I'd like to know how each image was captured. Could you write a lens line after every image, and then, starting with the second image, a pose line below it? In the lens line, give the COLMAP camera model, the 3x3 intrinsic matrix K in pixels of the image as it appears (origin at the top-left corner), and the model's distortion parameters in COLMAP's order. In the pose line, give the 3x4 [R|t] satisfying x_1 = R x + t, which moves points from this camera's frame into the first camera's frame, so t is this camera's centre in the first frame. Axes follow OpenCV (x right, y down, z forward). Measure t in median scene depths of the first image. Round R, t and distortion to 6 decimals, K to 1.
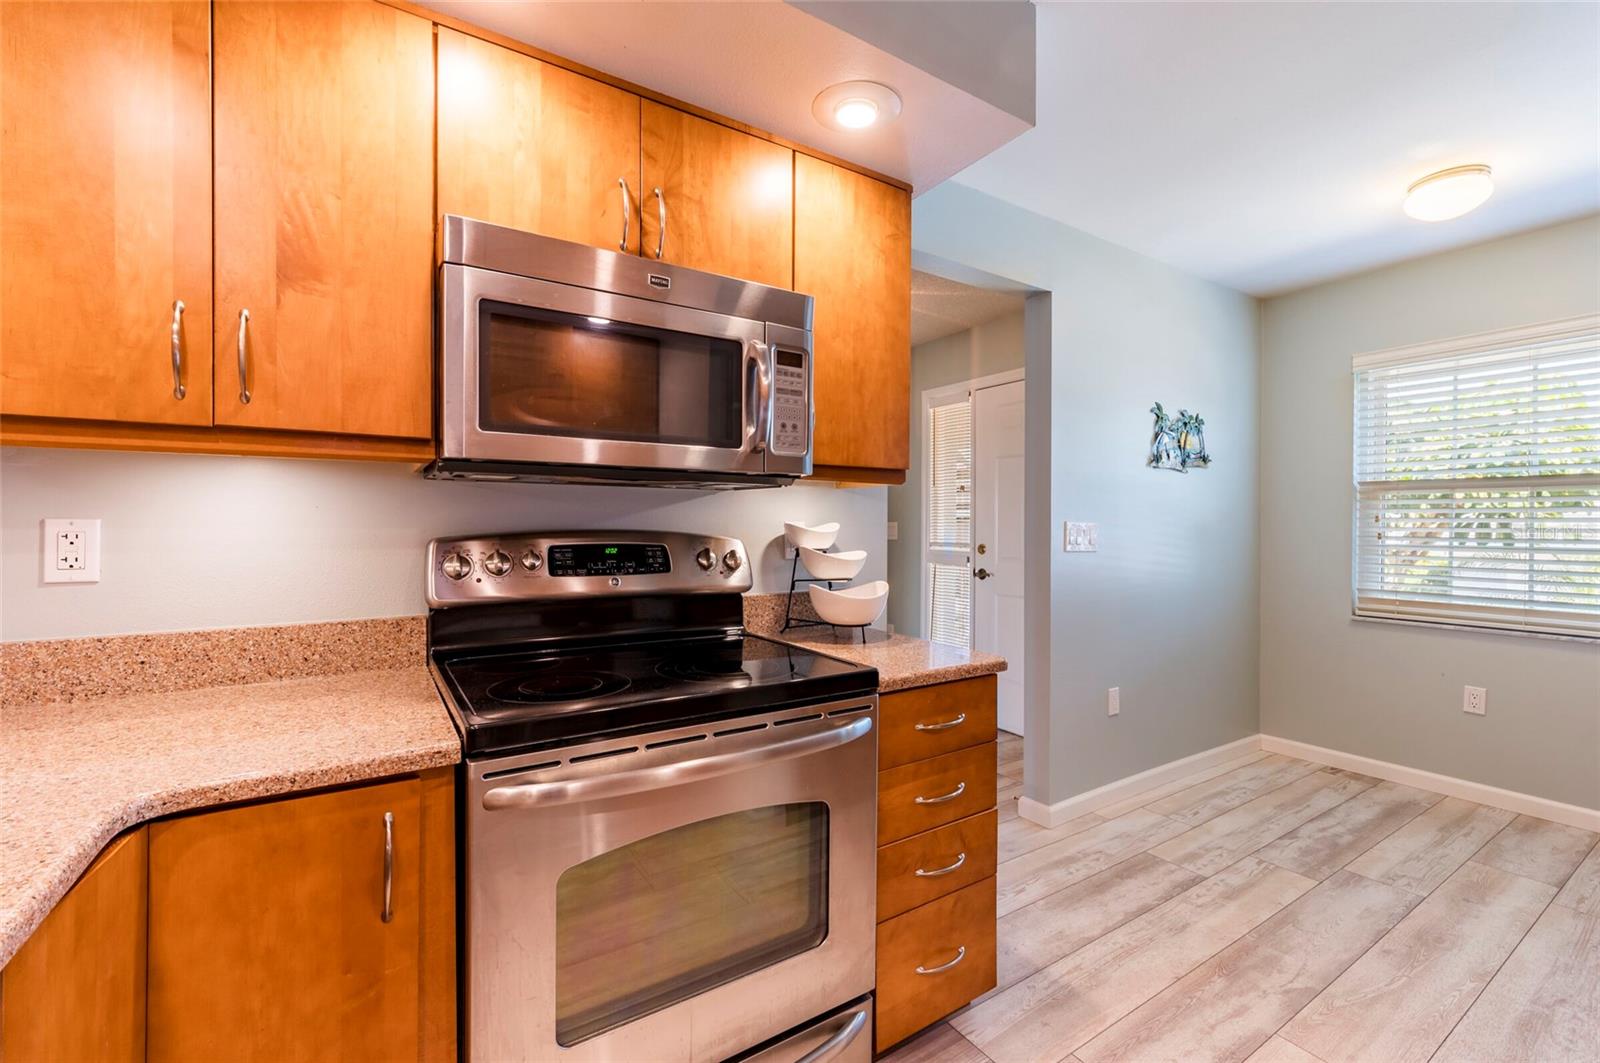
lens RADIAL K [[671.2, 0, 800.0], [0, 671.2, 531.5], [0, 0, 1]] dist [0.001806, 0.000054]
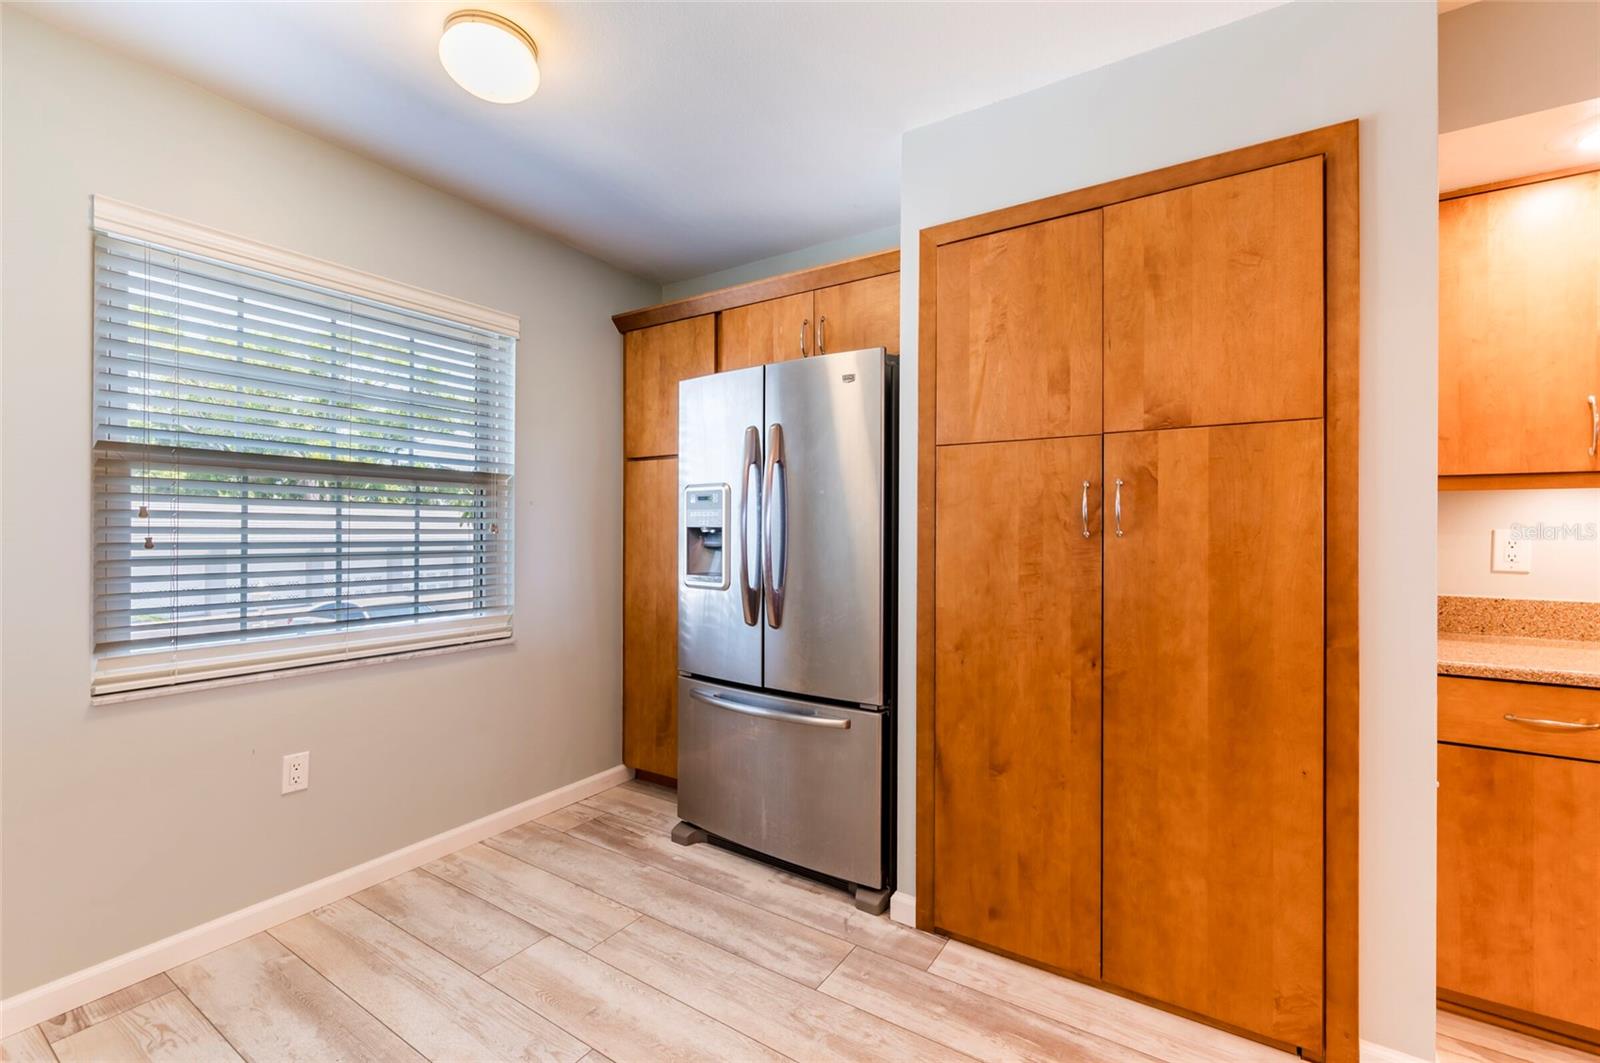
lens RADIAL K [[675.3, 0, 802.6], [0, 675.3, 544.4], [0, 0, 1]] dist [0.000614, 0.000167]
pose [[-0.407673, -0.018448, 0.912942, 0.155663], [0.006274, 0.999716, 0.023003, -0.000915], [-0.913107, 0.015105, -0.407441, 0.839181]]
